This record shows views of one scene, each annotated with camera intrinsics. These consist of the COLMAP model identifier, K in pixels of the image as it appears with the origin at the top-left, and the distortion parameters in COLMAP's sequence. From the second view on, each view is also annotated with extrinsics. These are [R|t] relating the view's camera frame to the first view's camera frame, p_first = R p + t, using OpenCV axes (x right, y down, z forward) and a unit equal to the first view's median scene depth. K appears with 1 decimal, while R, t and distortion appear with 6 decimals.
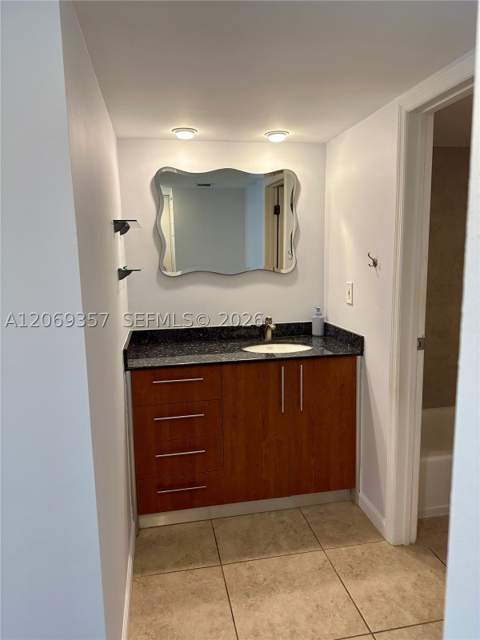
lens RADIAL K [[446.4, 0, 234.3], [0, 446.4, 321.2], [0, 0, 1]] dist [0.056206, -0.082455]
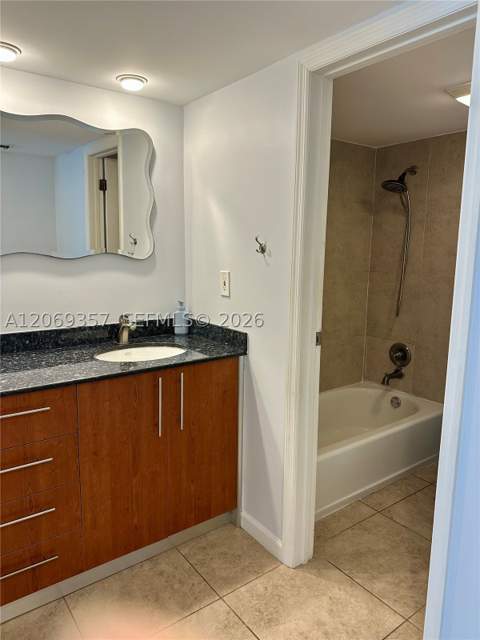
lens RADIAL K [[446.4, 0, 238.5], [0, 446.4, 315.1], [0, 0, 1]] dist [0.056206, -0.082455]
pose [[0.894814, -0.037563, 0.444857, -0.107561], [0.035288, 0.999287, 0.013397, -0.013407], [-0.445043, 0.003710, 0.895501, 0.230389]]
